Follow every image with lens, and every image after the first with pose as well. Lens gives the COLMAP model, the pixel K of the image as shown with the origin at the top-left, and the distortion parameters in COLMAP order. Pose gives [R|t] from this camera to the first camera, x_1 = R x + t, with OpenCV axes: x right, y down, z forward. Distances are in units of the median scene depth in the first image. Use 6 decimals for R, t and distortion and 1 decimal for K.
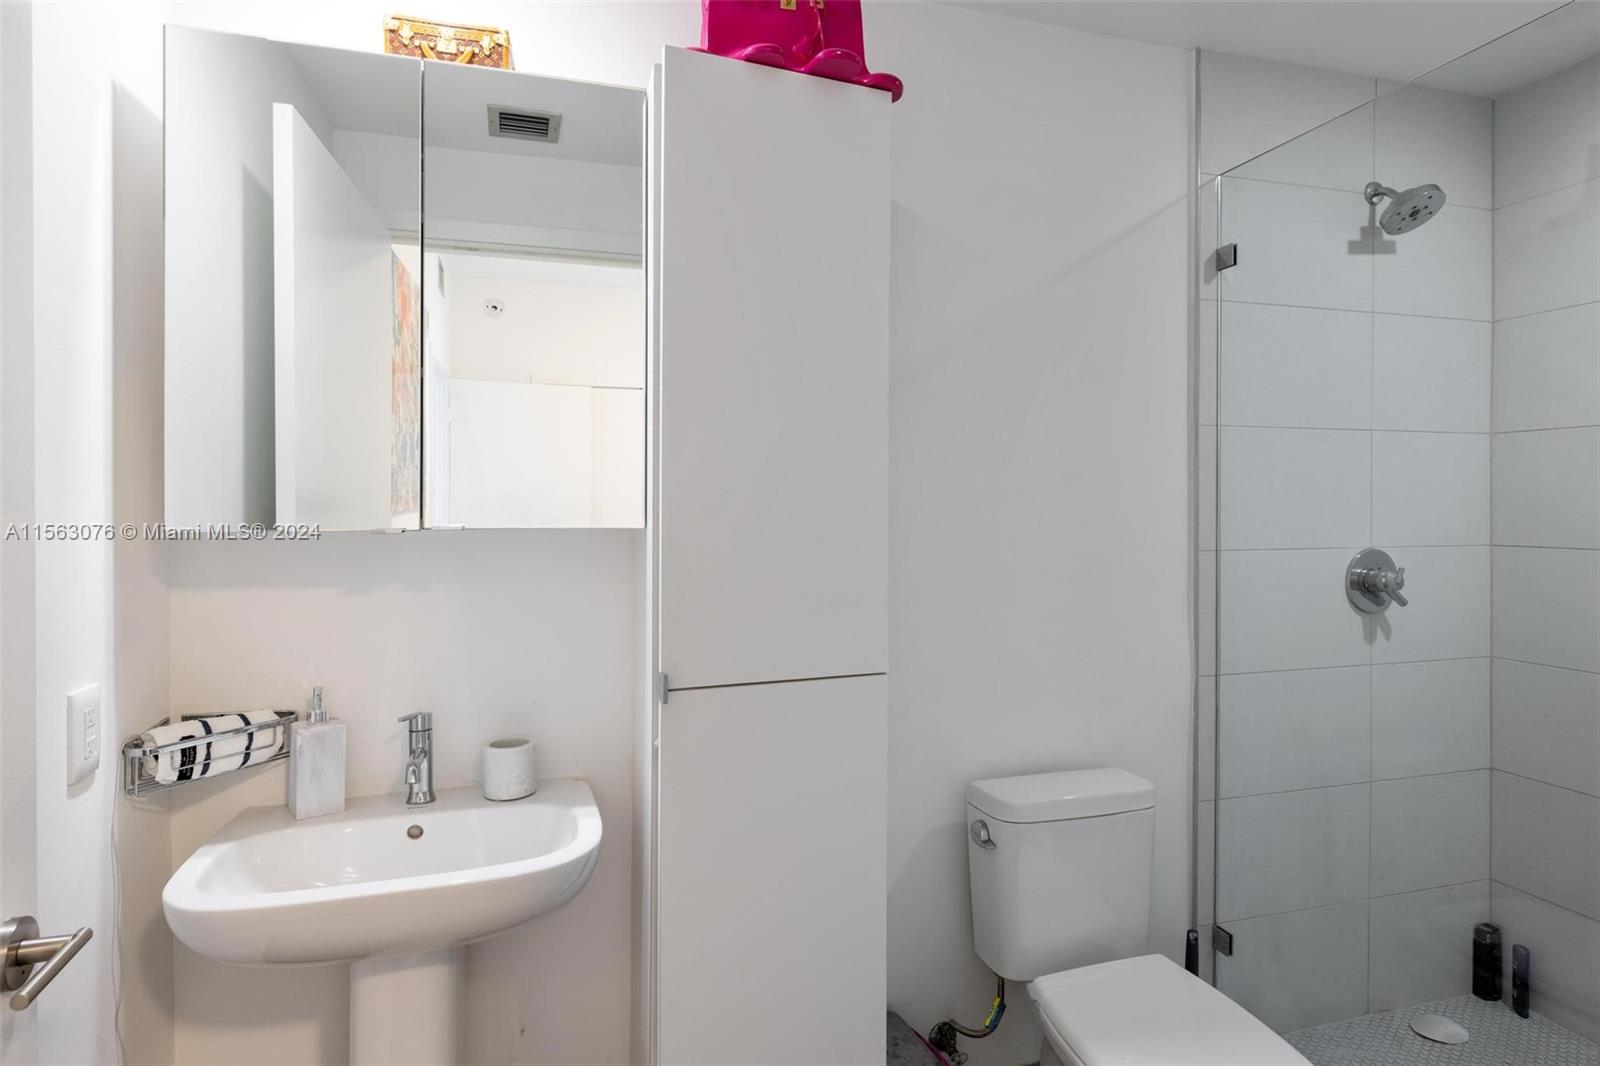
lens RADIAL K [[877.3, 0, 800.6], [0, 877.3, 528.9], [0, 0, 1]] dist [-0.000439, 0.000061]
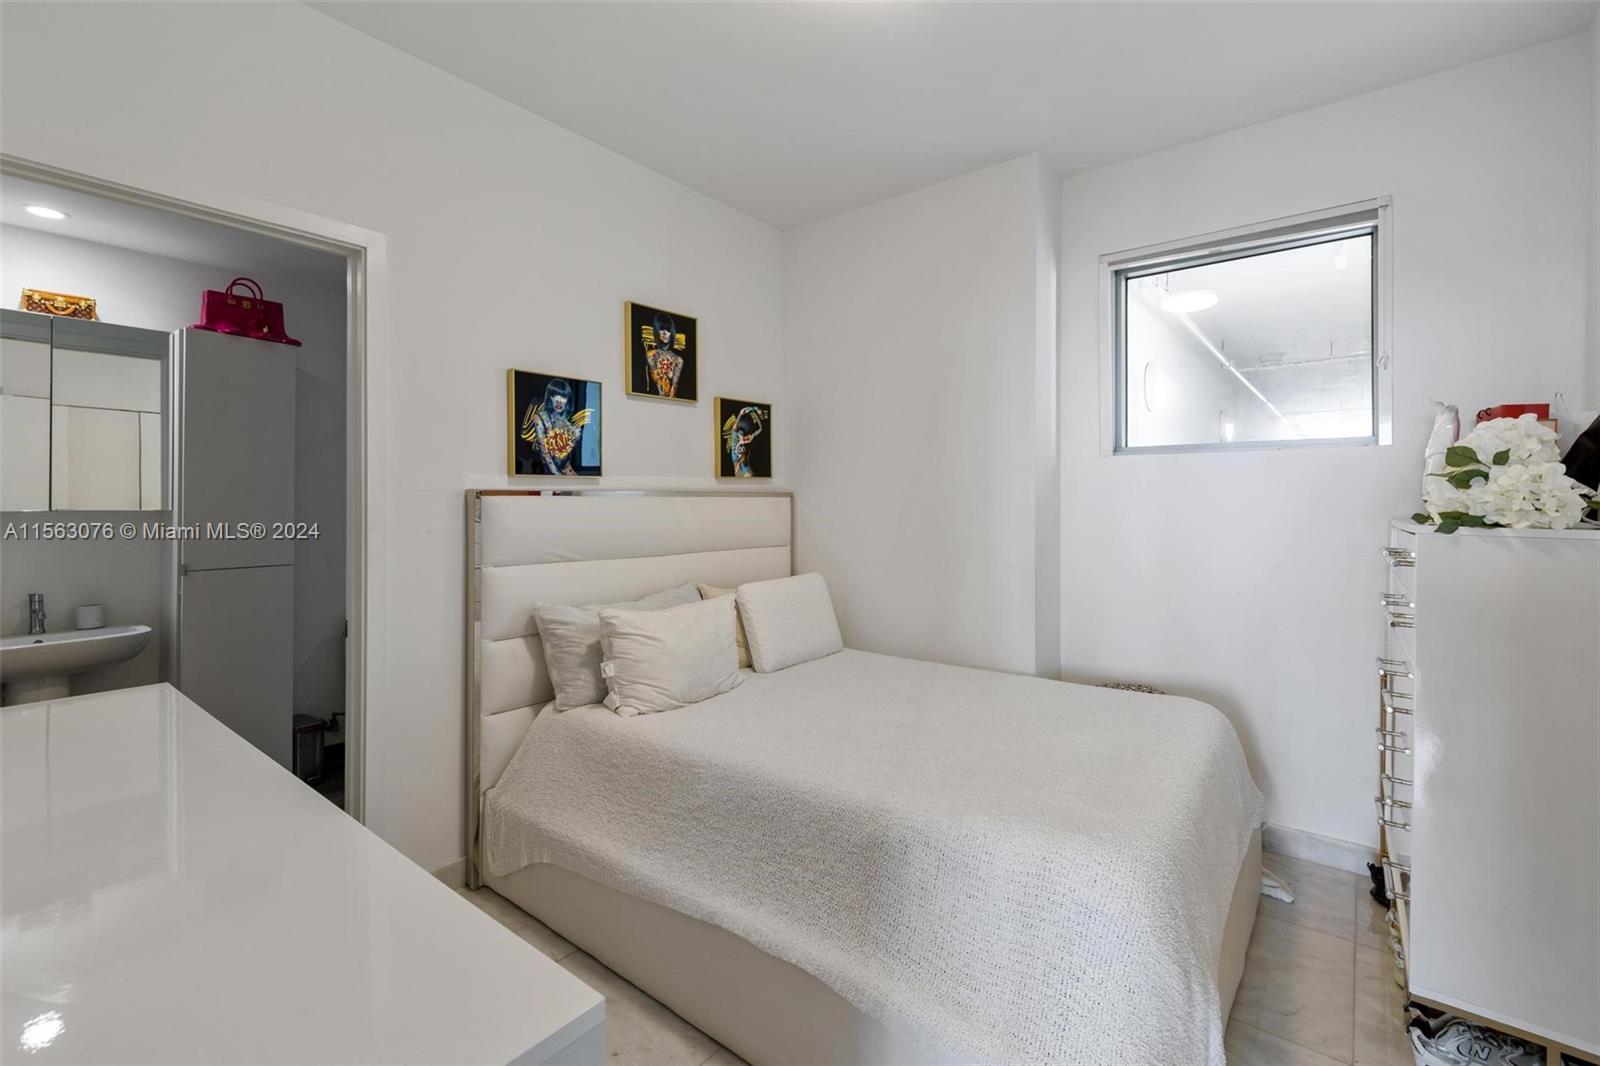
lens RADIAL K [[681.4, 0, 798.4], [0, 681.4, 506.7], [0, 0, 1]] dist [-0.001585, -0.000514]
pose [[0.815395, 0.001268, 0.578904, 0.154901], [0.002061, 0.999985, -0.005092, 0.002757], [-0.578902, 0.005345, 0.815380, -1.624943]]
